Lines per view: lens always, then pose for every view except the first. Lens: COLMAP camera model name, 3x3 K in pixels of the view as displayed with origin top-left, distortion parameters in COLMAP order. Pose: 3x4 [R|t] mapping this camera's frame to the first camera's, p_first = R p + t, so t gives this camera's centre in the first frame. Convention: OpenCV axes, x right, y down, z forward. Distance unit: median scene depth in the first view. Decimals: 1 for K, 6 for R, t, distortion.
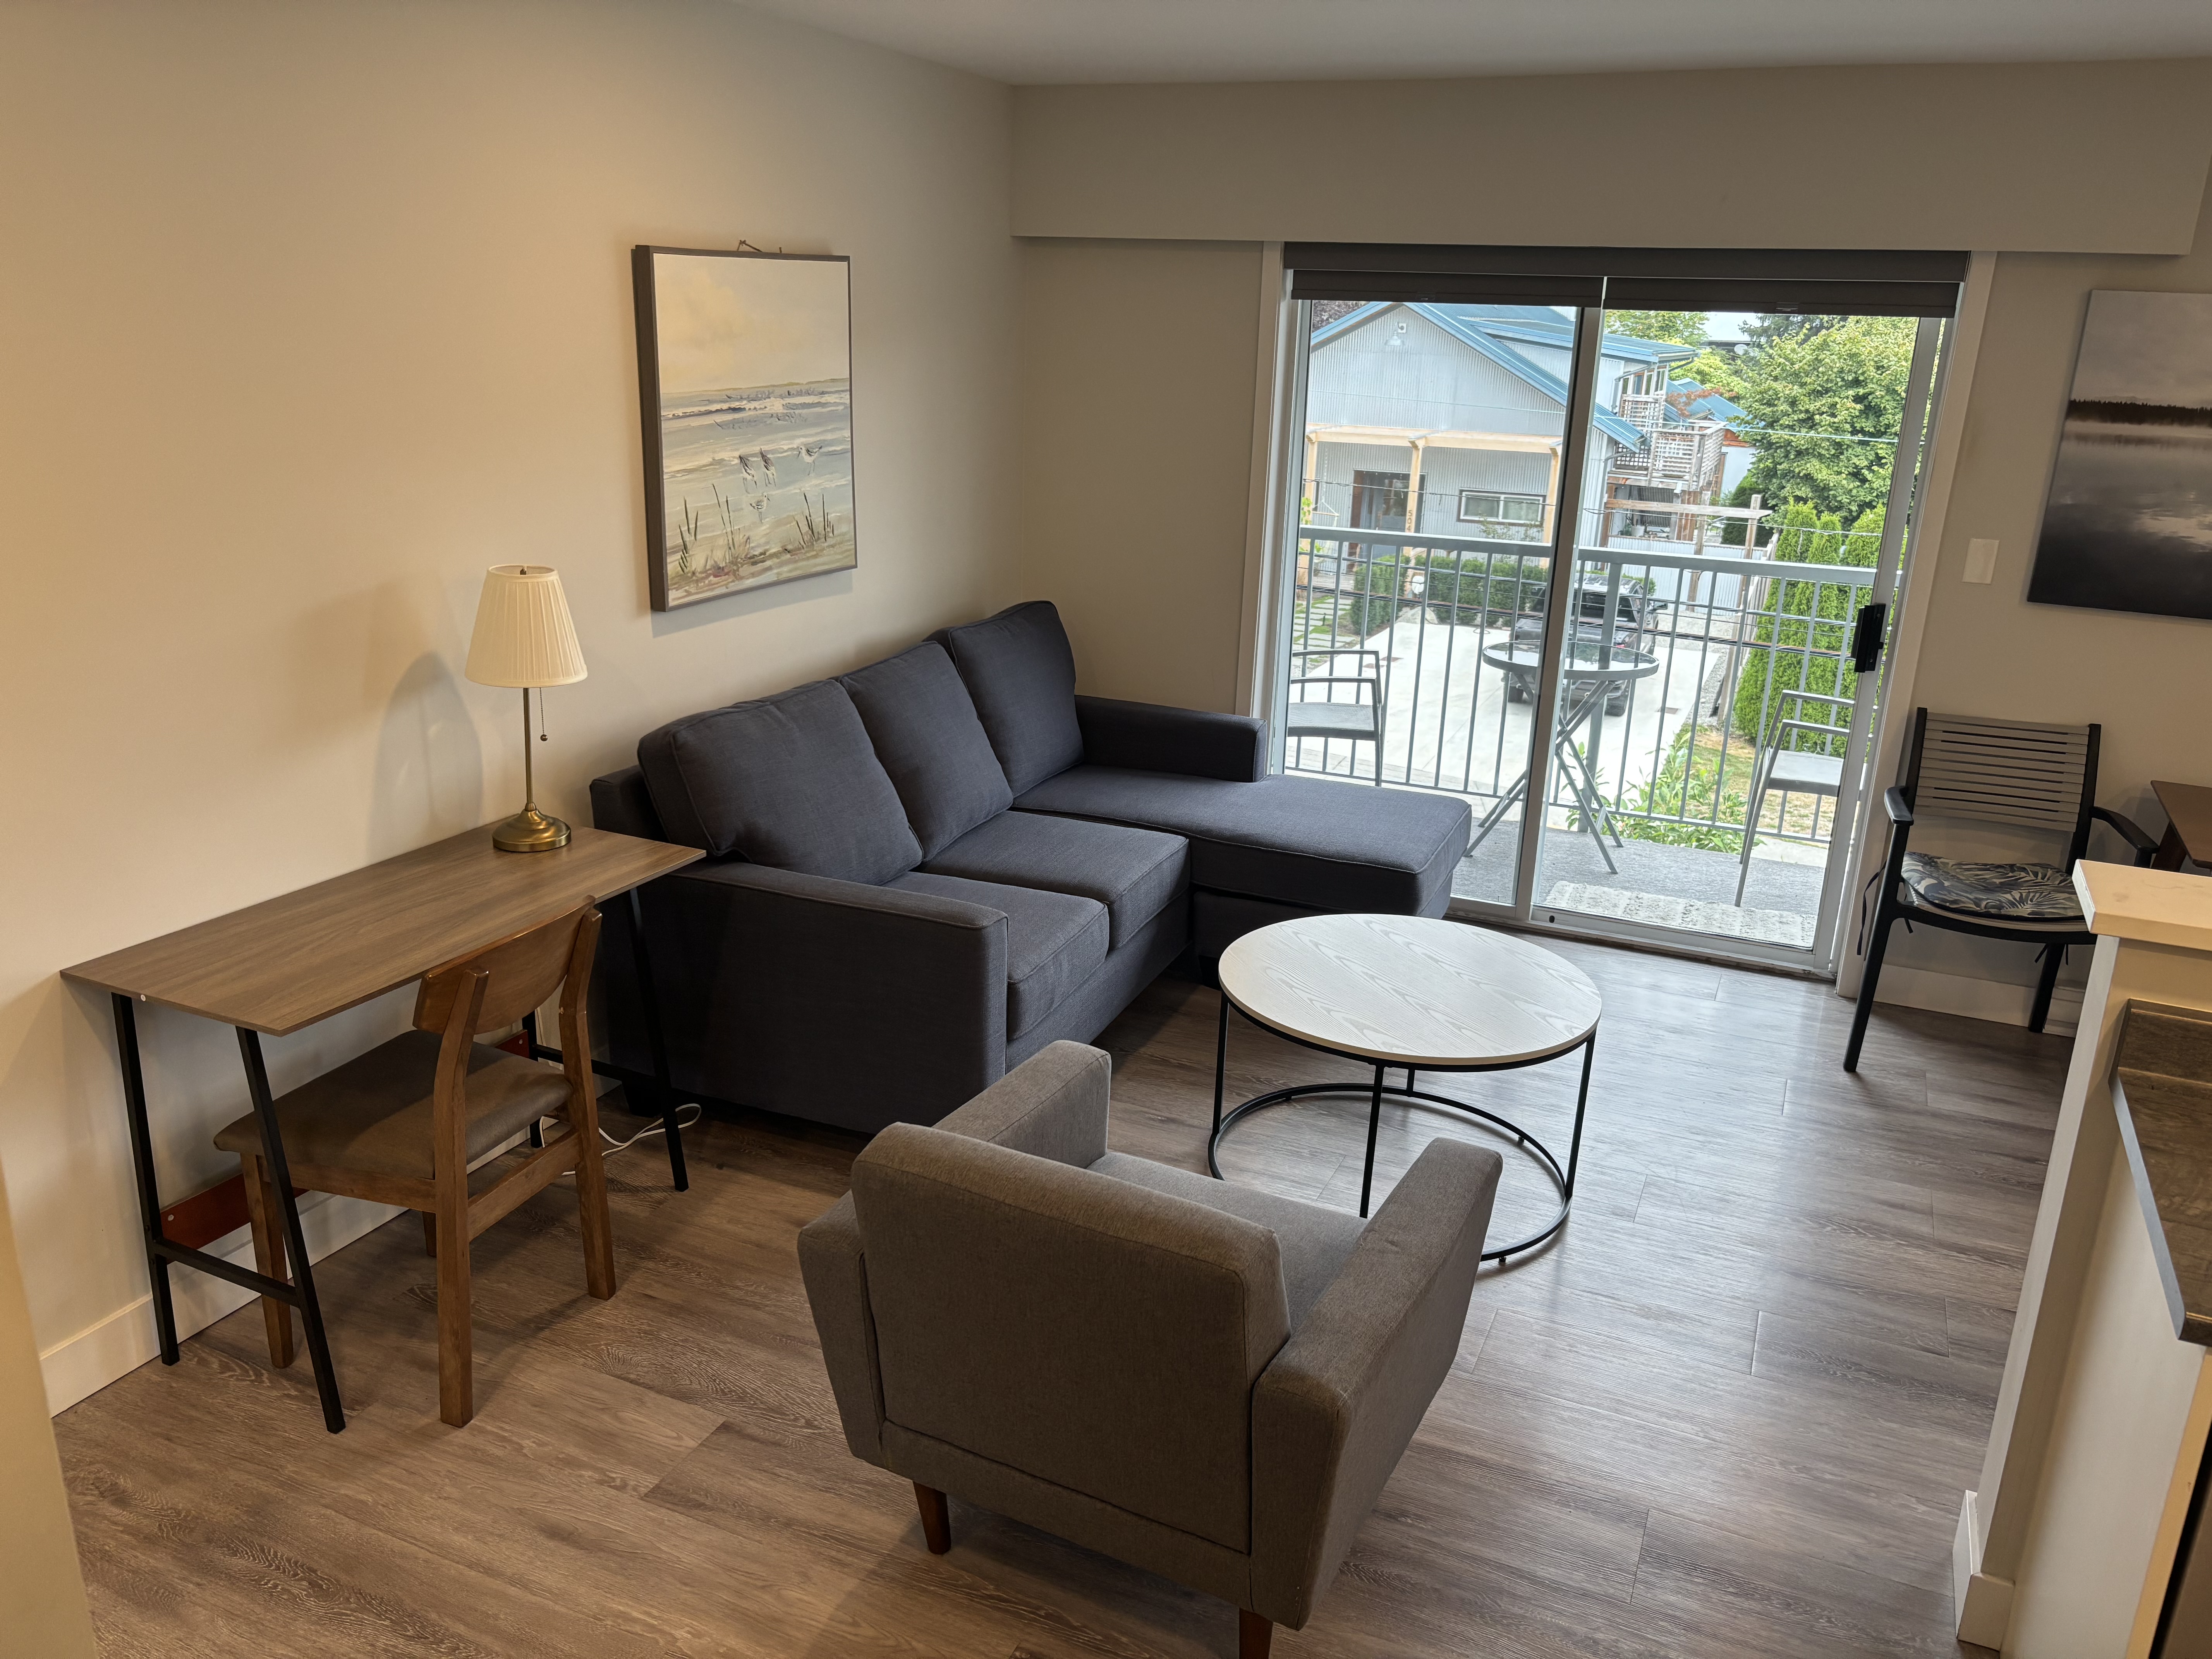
lens RADIAL K [[1659.4, 0, 1100.1], [0, 1659.4, 838.6], [0, 0, 1]] dist [0.057958, -0.075071]
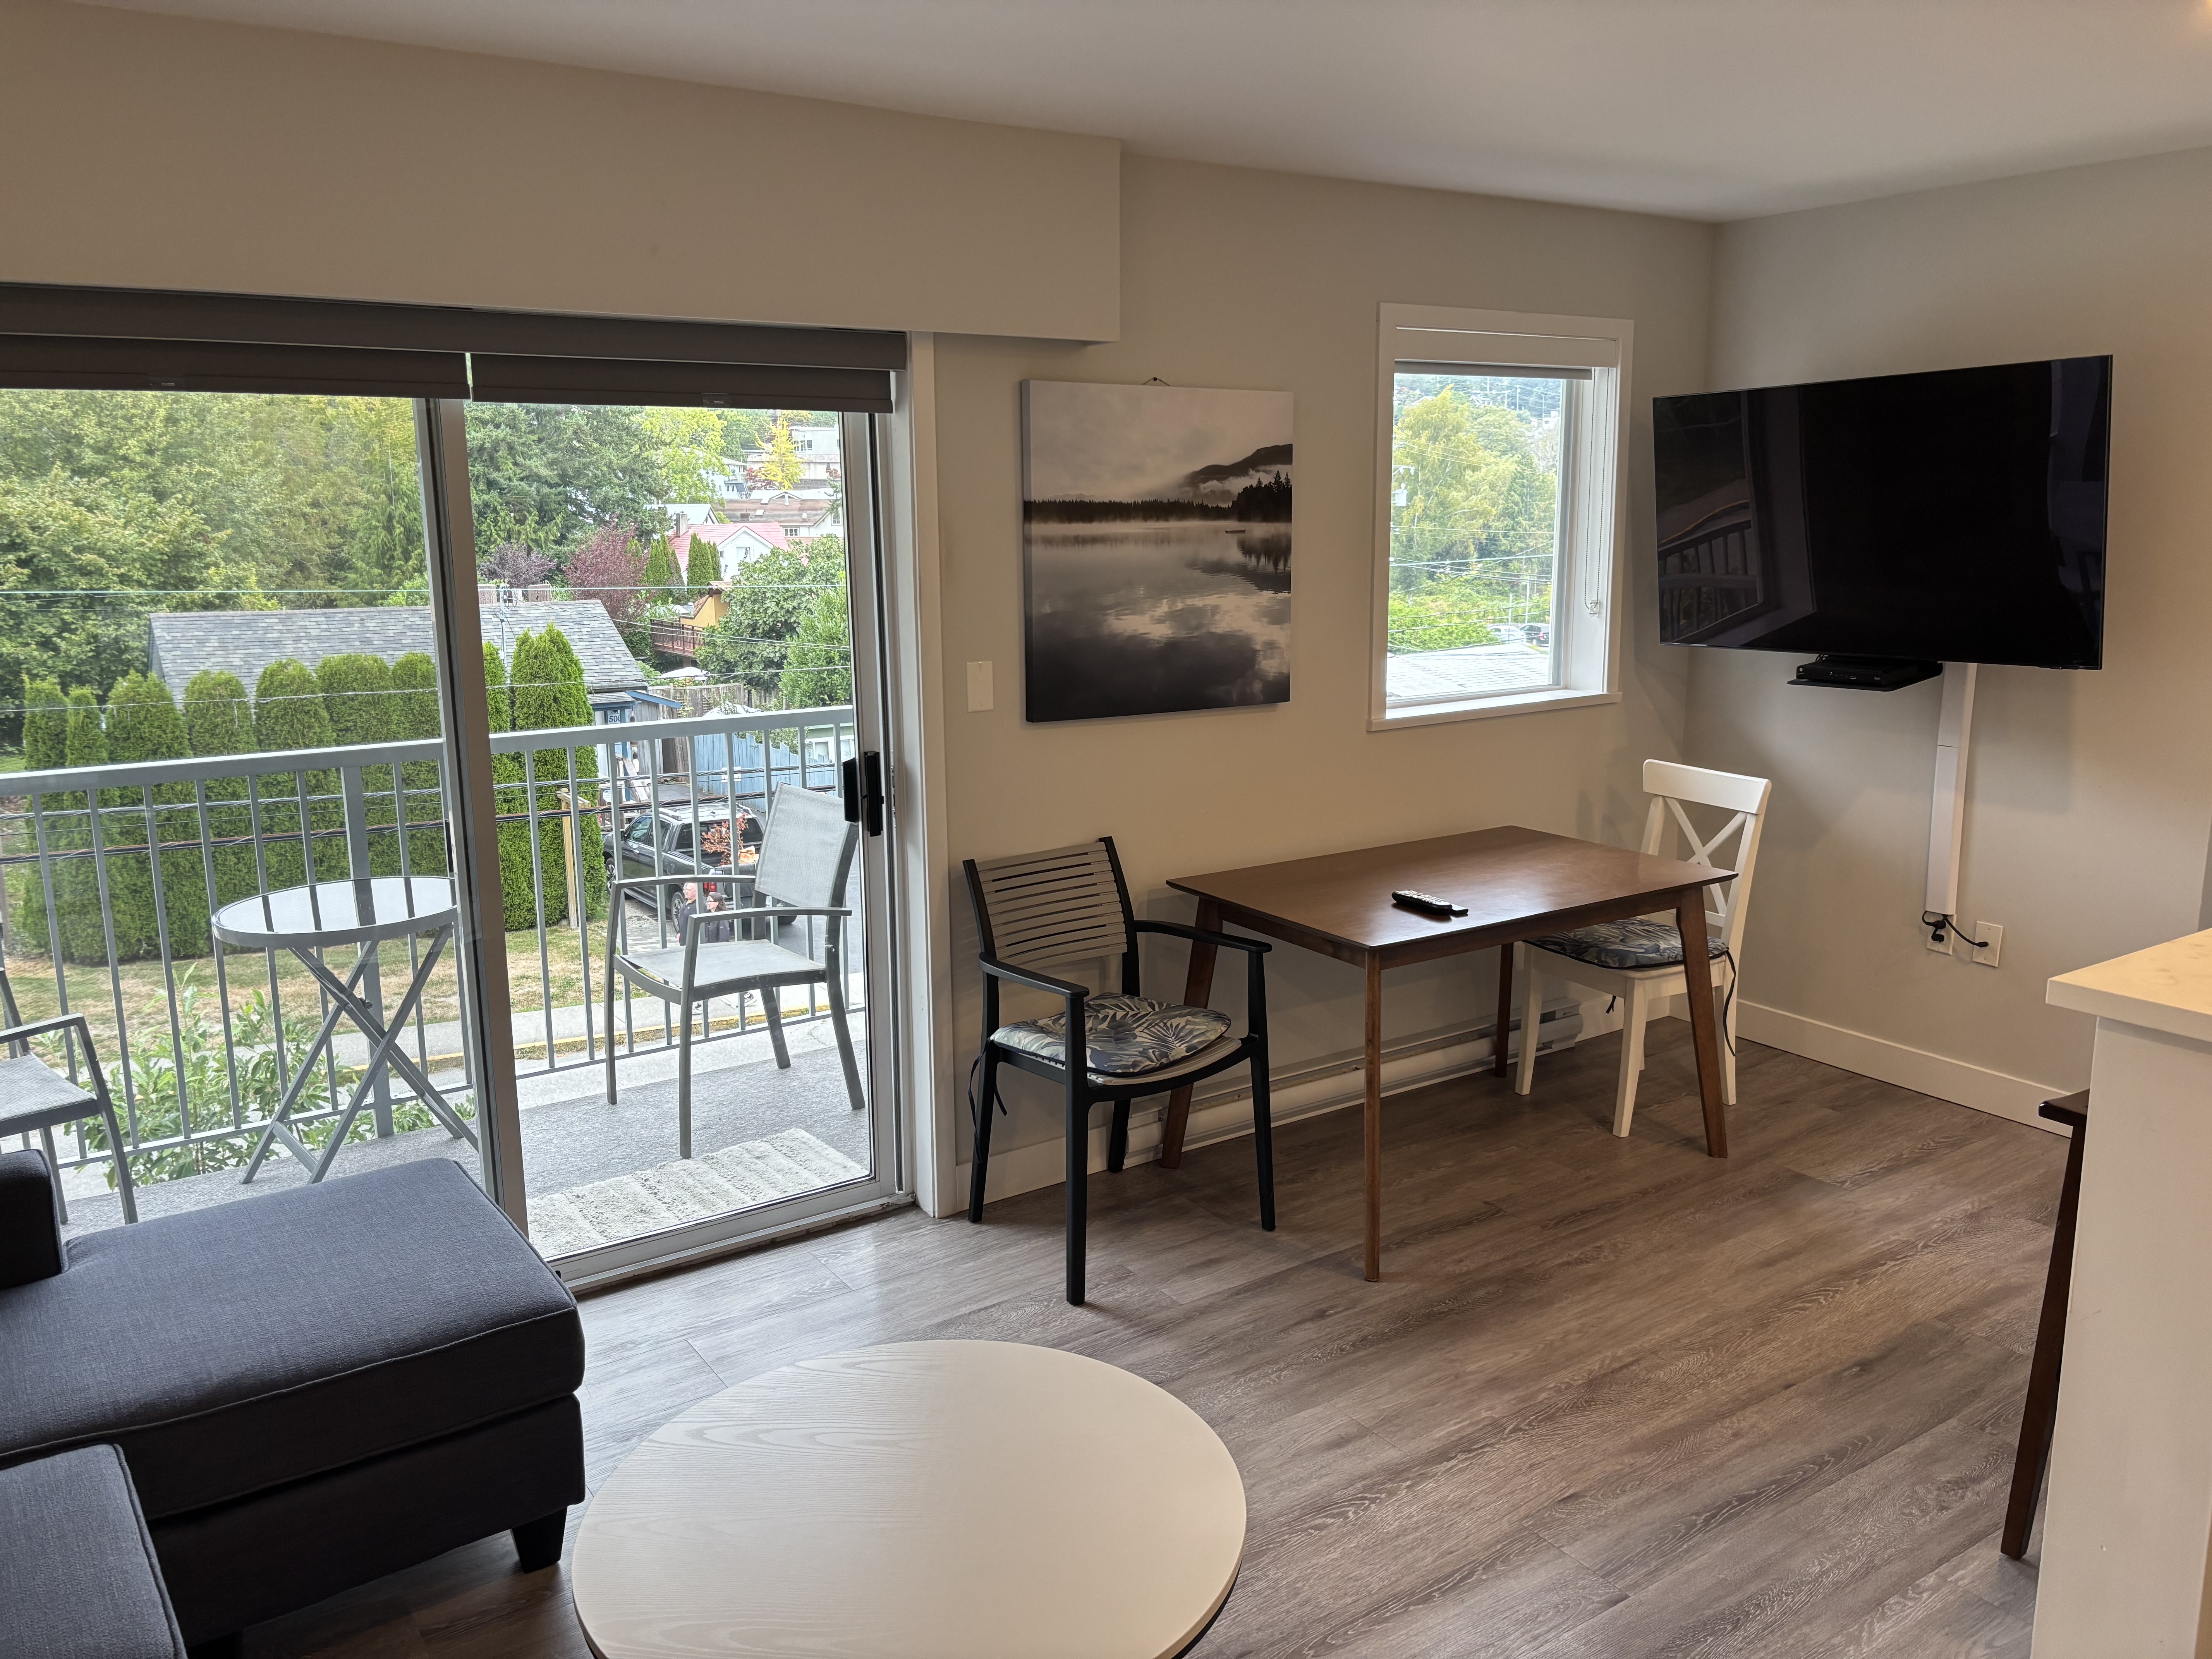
lens RADIAL K [[1659.4, 0, 1114.4], [0, 1659.4, 807.2], [0, 0, 1]] dist [0.057958, -0.075071]
pose [[0.514484, -0.187084, 0.836843, -0.179525], [0.275700, 0.960182, 0.045160, -0.125654], [-0.811970, 0.207484, 0.545577, 0.487920]]
